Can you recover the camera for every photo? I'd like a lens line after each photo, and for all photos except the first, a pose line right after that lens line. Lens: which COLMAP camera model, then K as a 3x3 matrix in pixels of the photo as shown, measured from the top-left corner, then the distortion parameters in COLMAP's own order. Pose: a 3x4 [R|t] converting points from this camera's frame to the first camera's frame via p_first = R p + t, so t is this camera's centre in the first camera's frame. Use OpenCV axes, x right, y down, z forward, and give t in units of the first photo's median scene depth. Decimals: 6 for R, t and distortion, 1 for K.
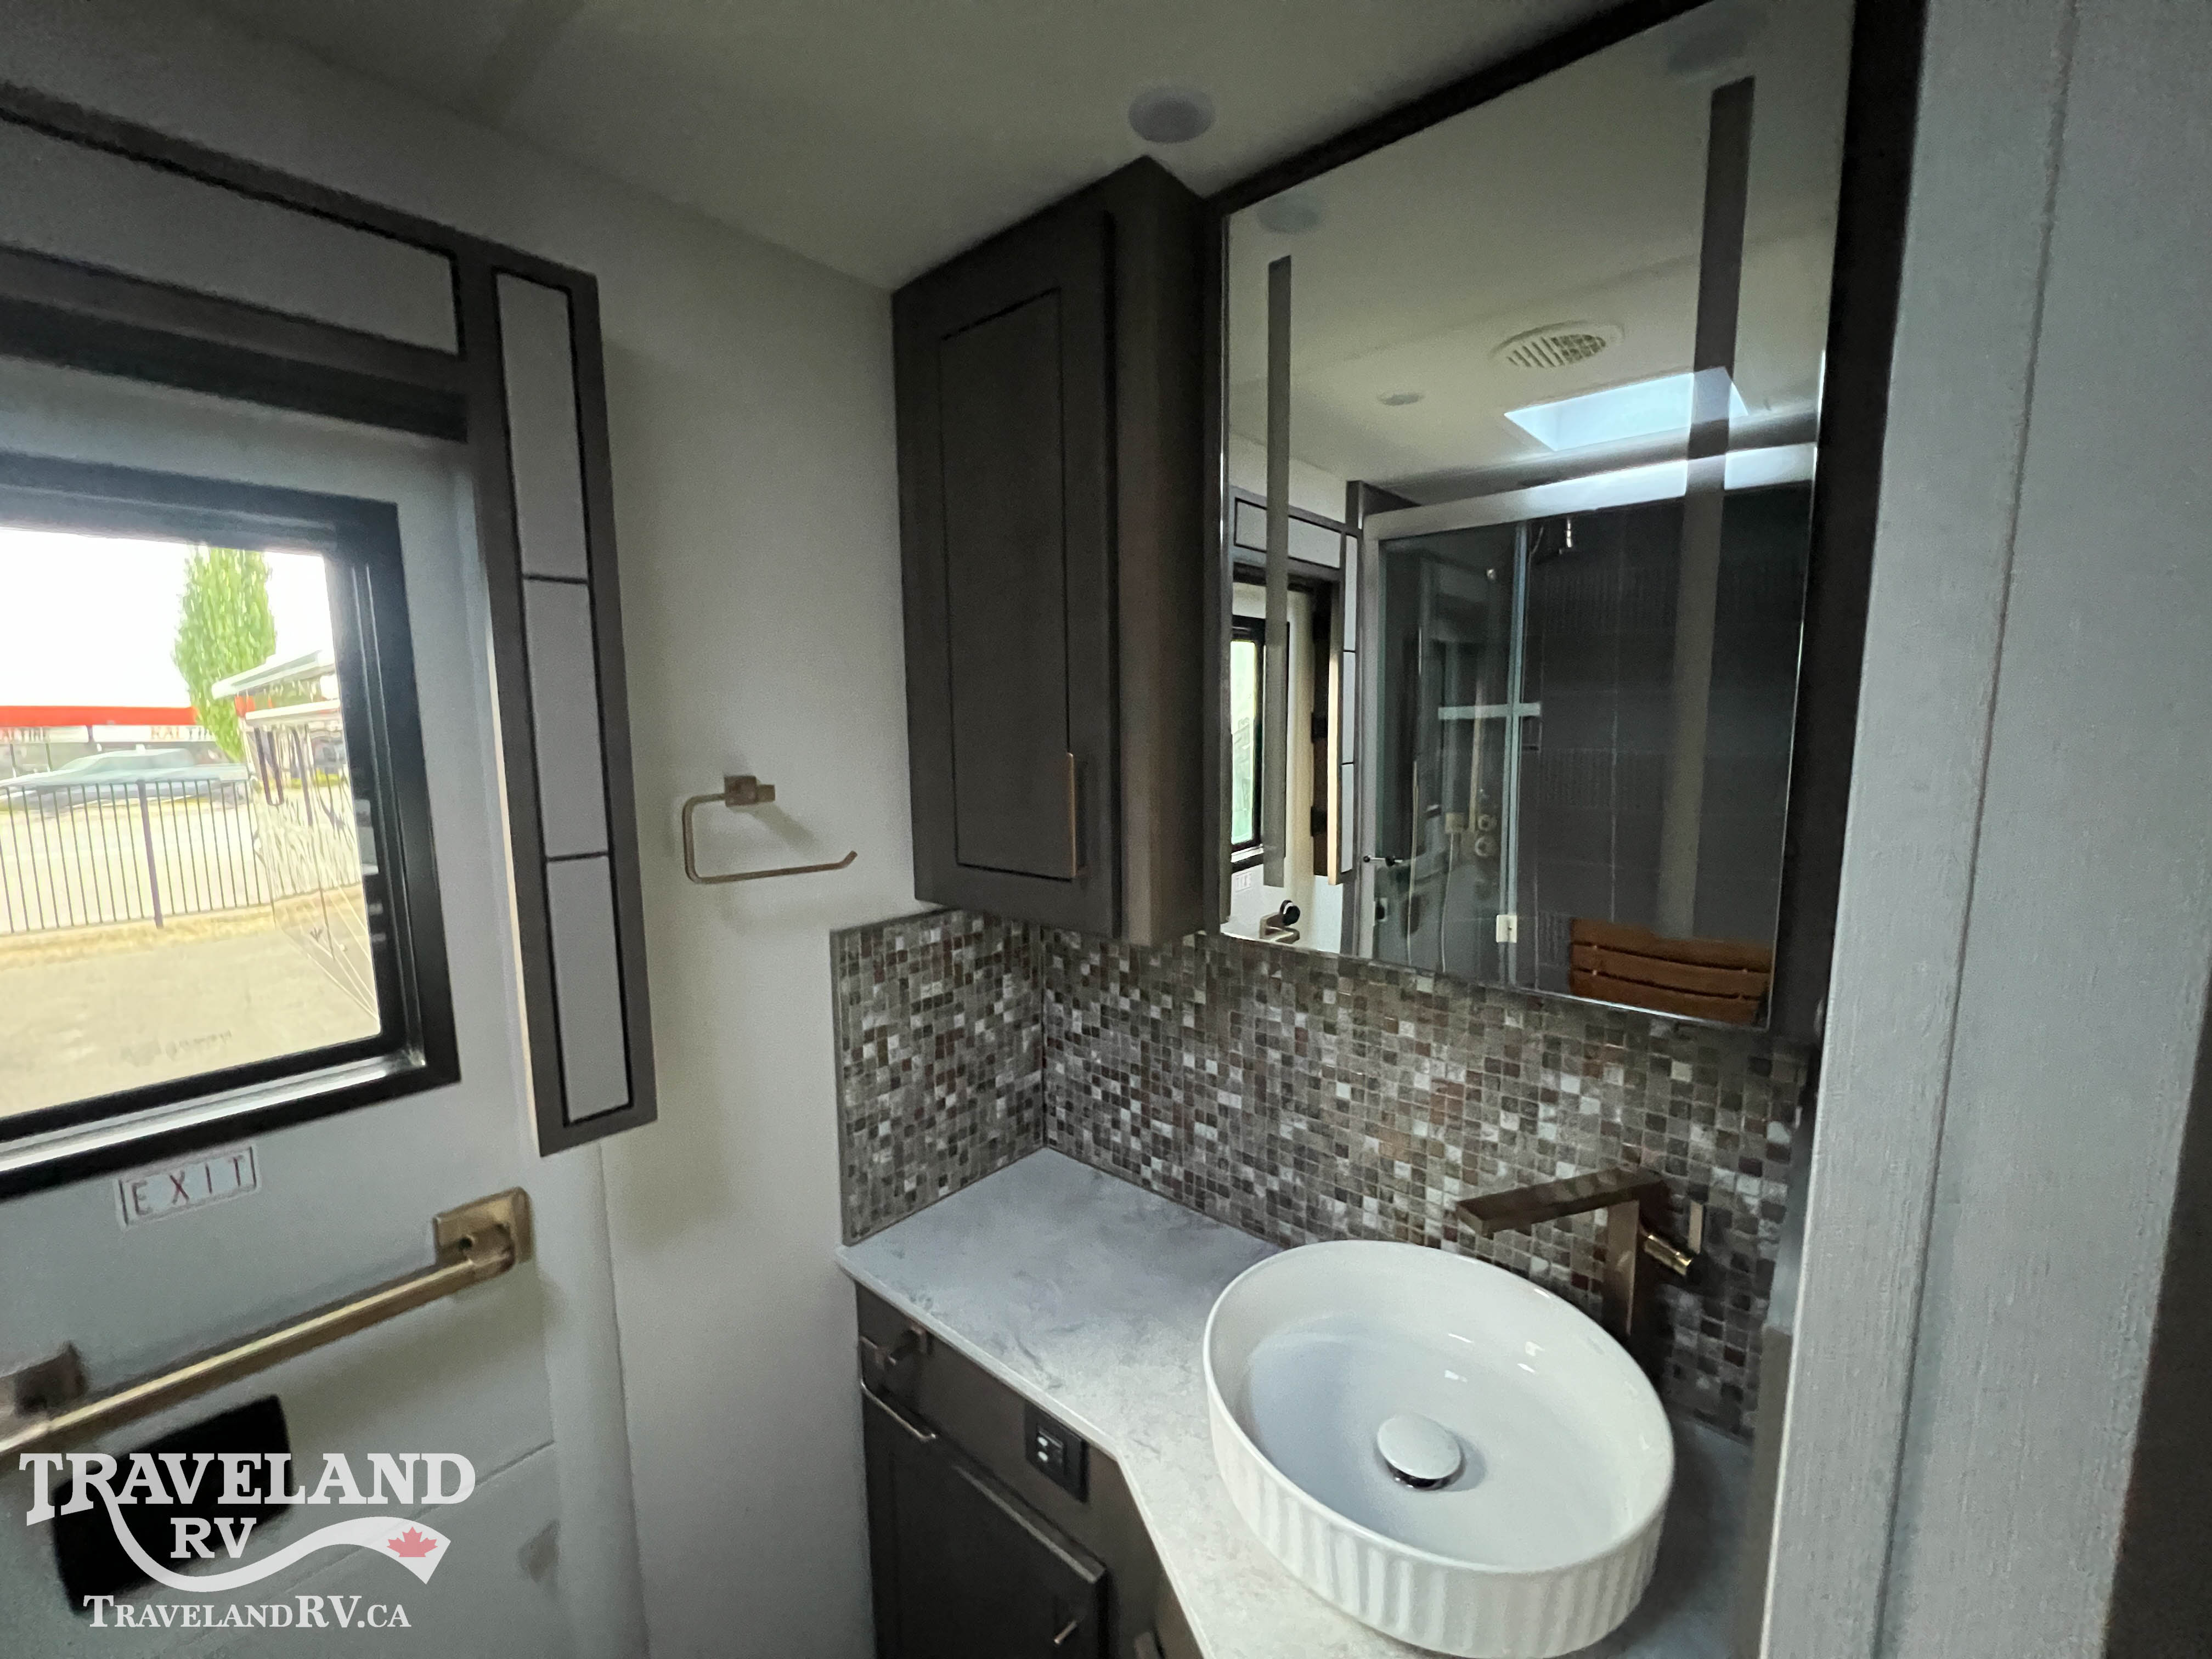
lens RADIAL K [[885.7, 0, 1101.6], [0, 885.7, 830.3], [0, 0, 1]] dist [-0.001111, -0.000274]
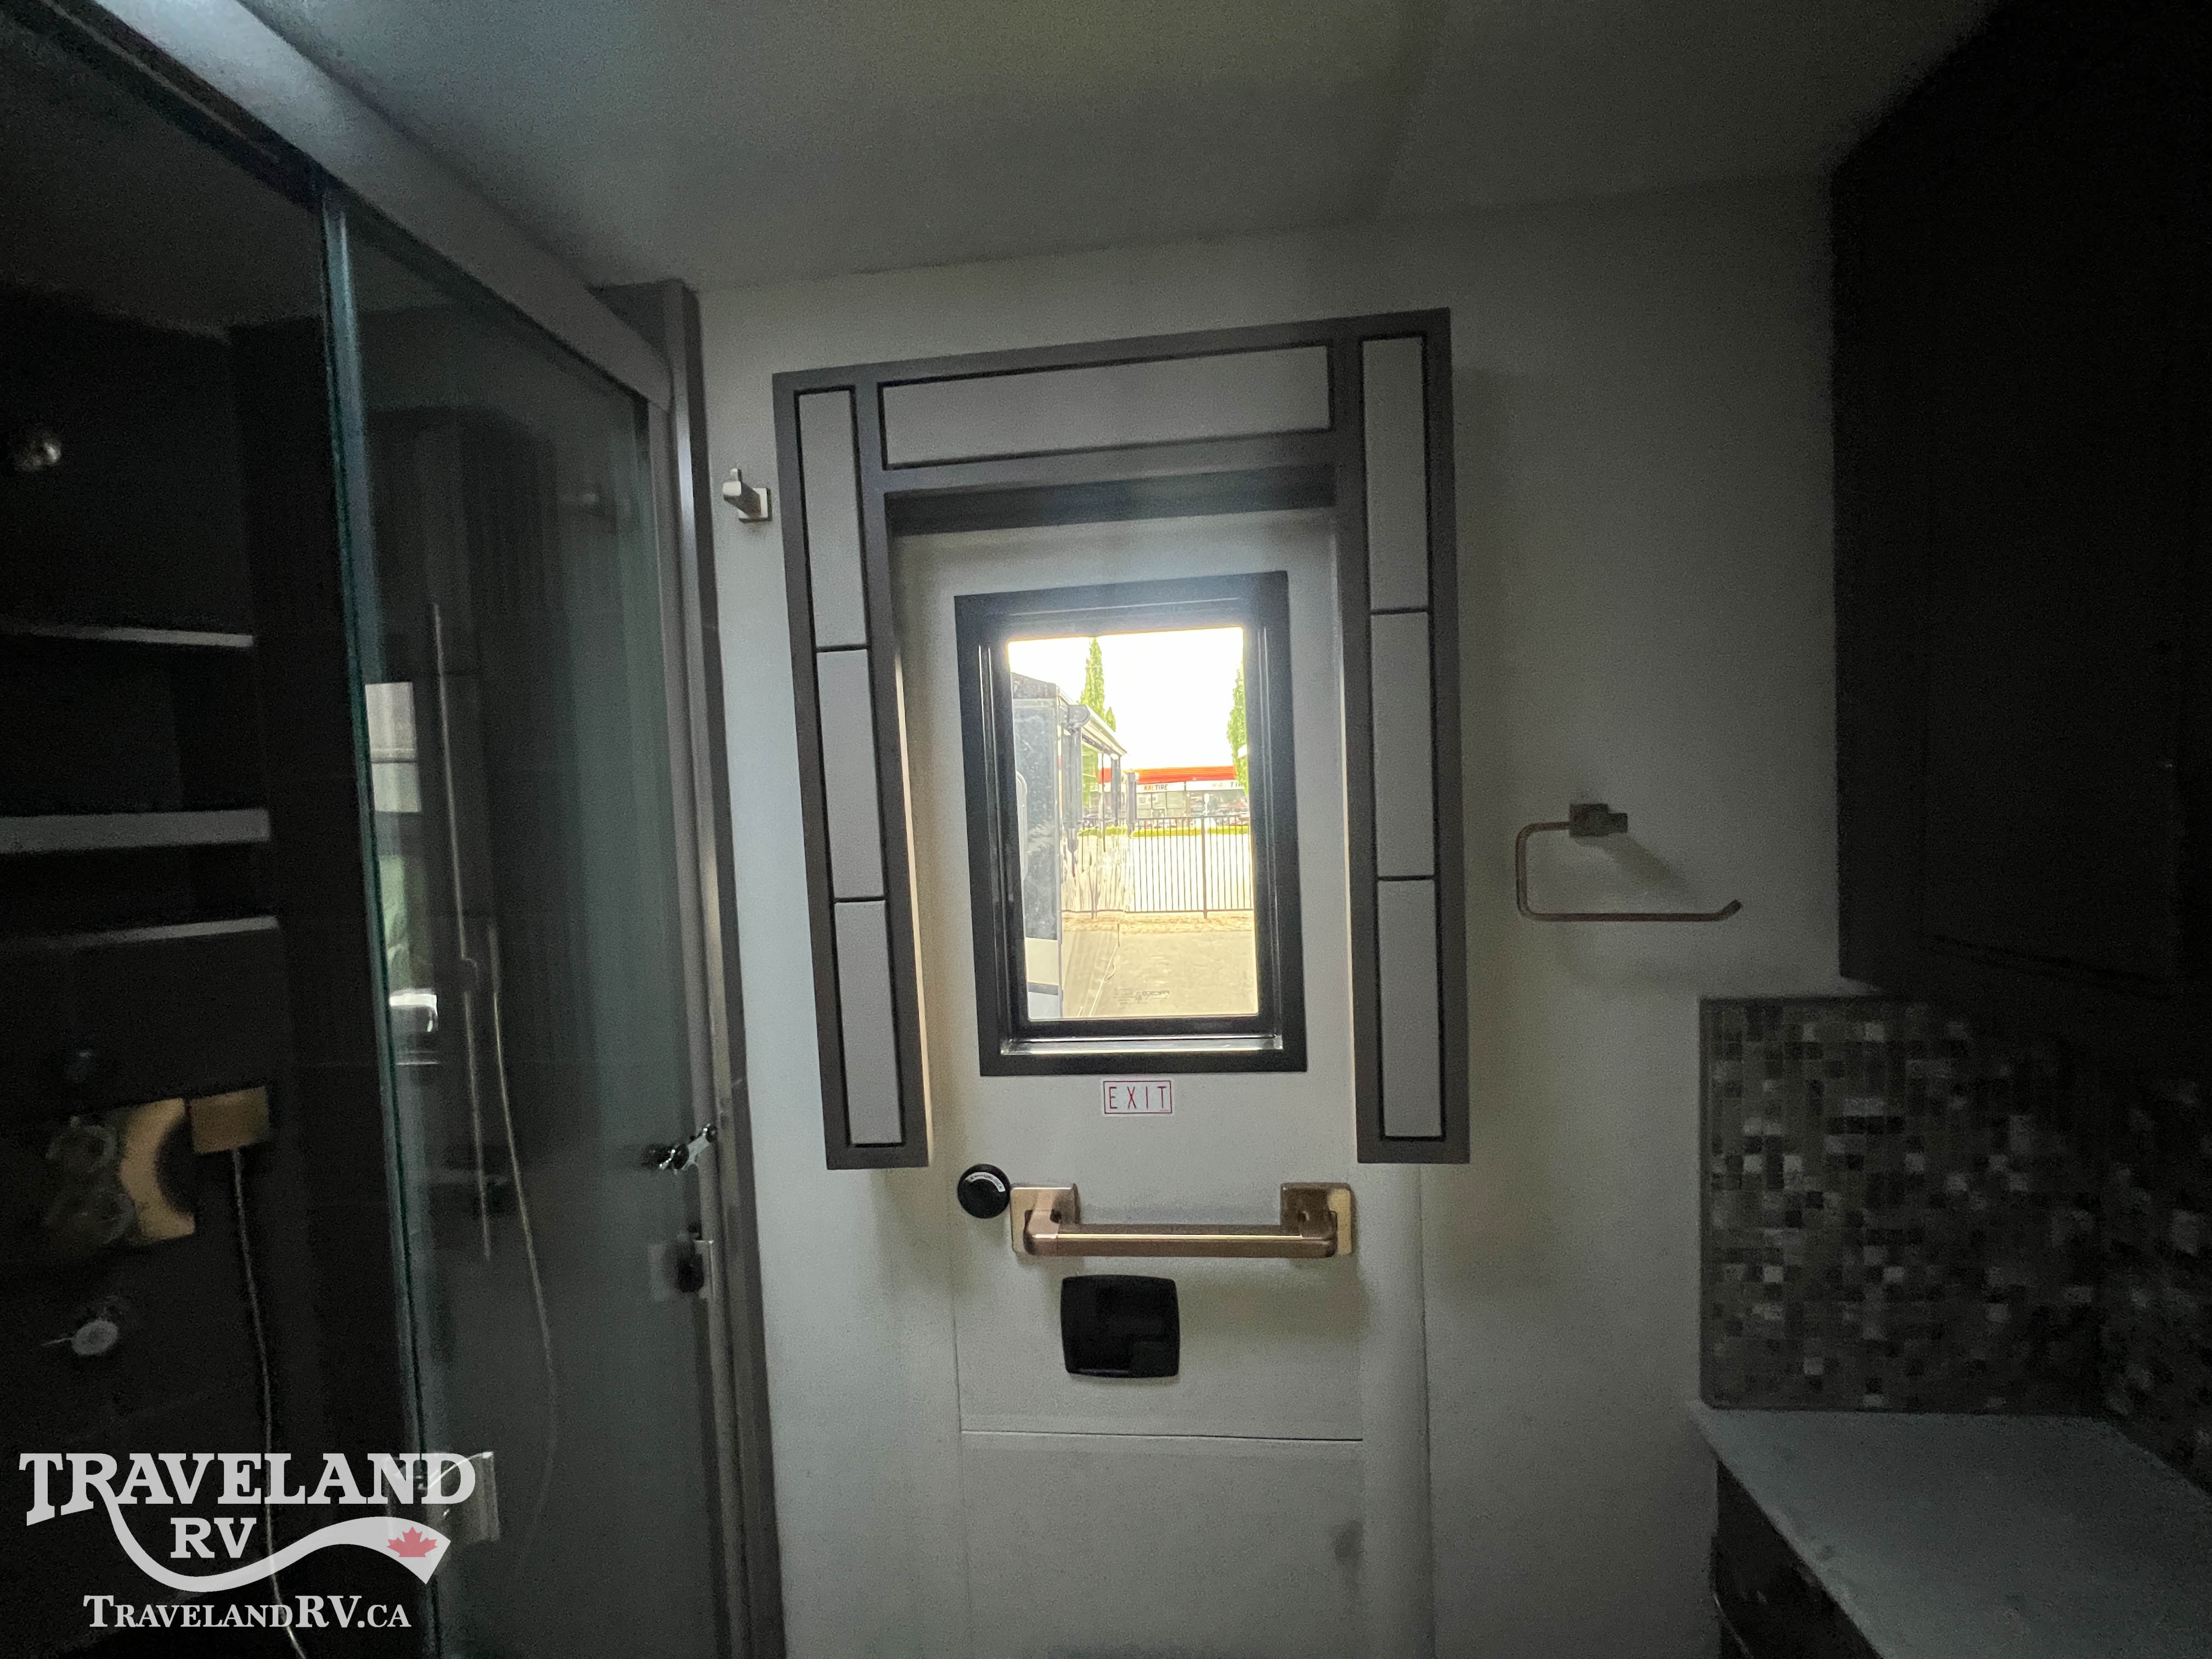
lens RADIAL K [[885.7, 0, 1108.0], [0, 885.7, 827.9], [0, 0, 1]] dist [-0.001111, -0.000274]
pose [[0.589080, 0.022094, -0.807773, 0.021682], [-0.064116, 0.997753, -0.019467, 0.010147], [0.805527, 0.063259, 0.589172, 0.084892]]
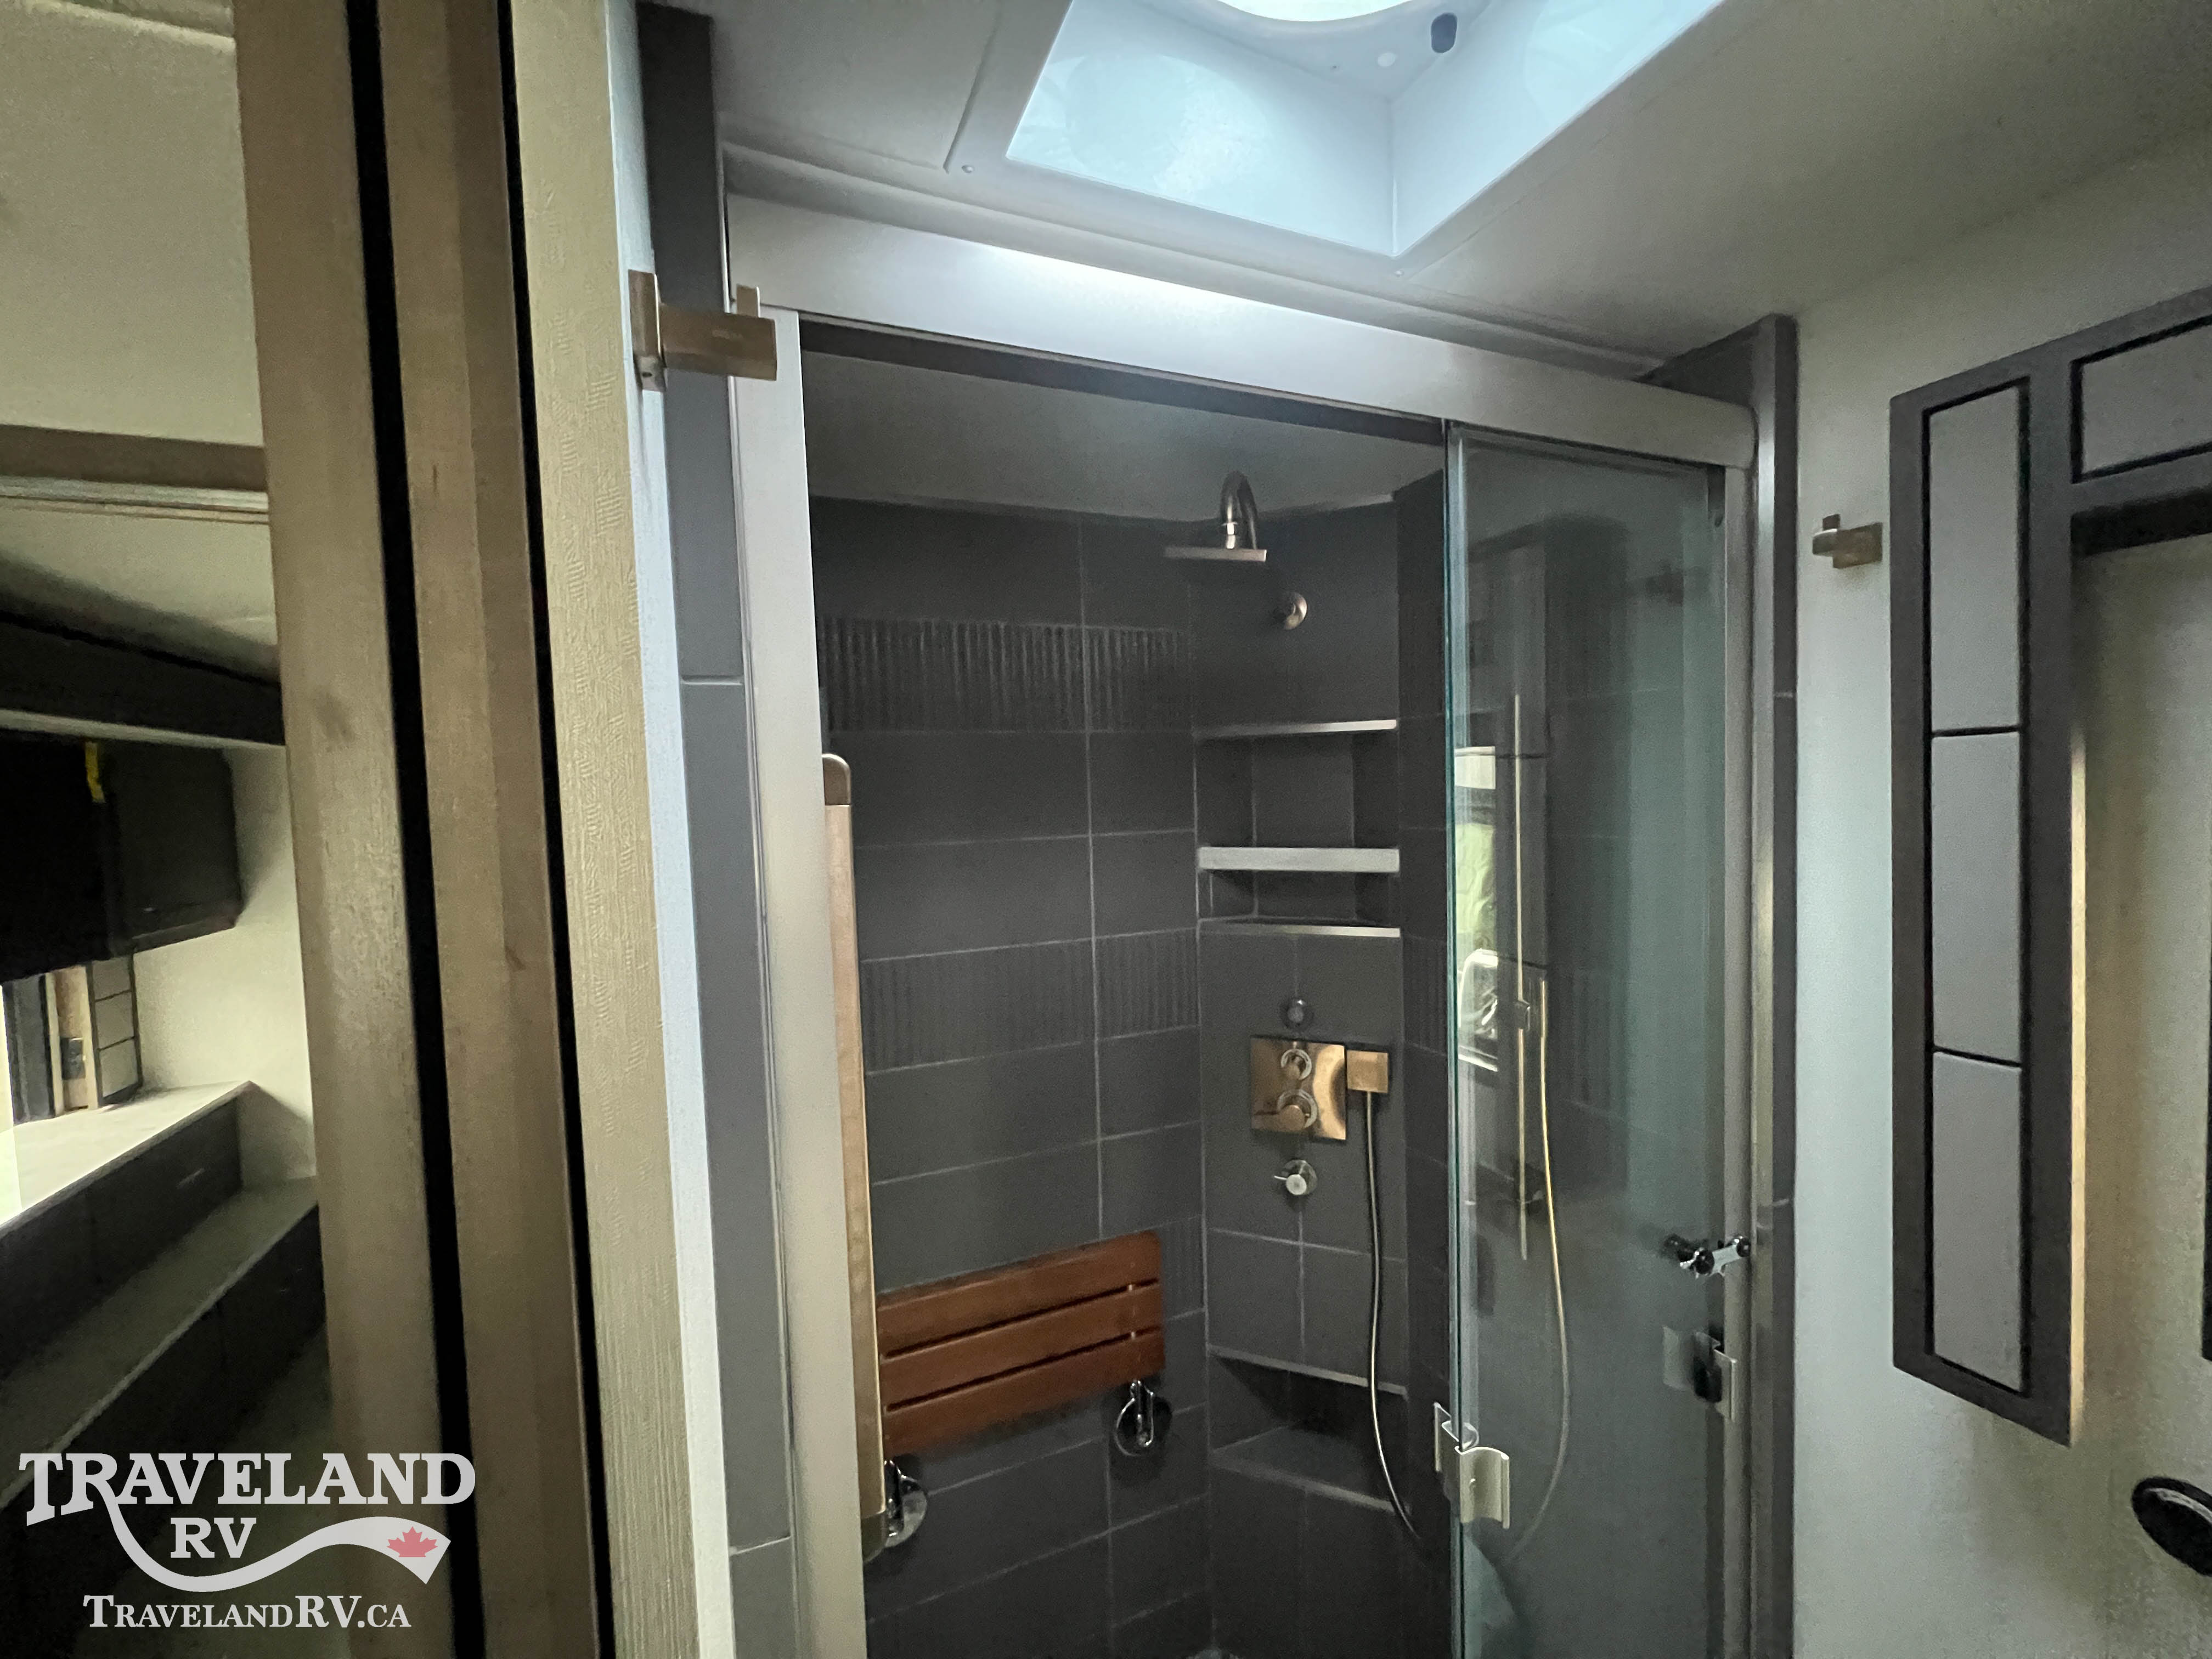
lens RADIAL K [[888.7, 0, 1101.2], [0, 888.7, 824.0], [0, 0, 1]] dist [-0.008694, 0.001765]
pose [[-0.443598, 0.066077, -0.893787, 0.049351], [-0.075313, 0.991003, 0.110643, -0.103780], [0.893056, 0.116395, -0.434630, 0.084813]]
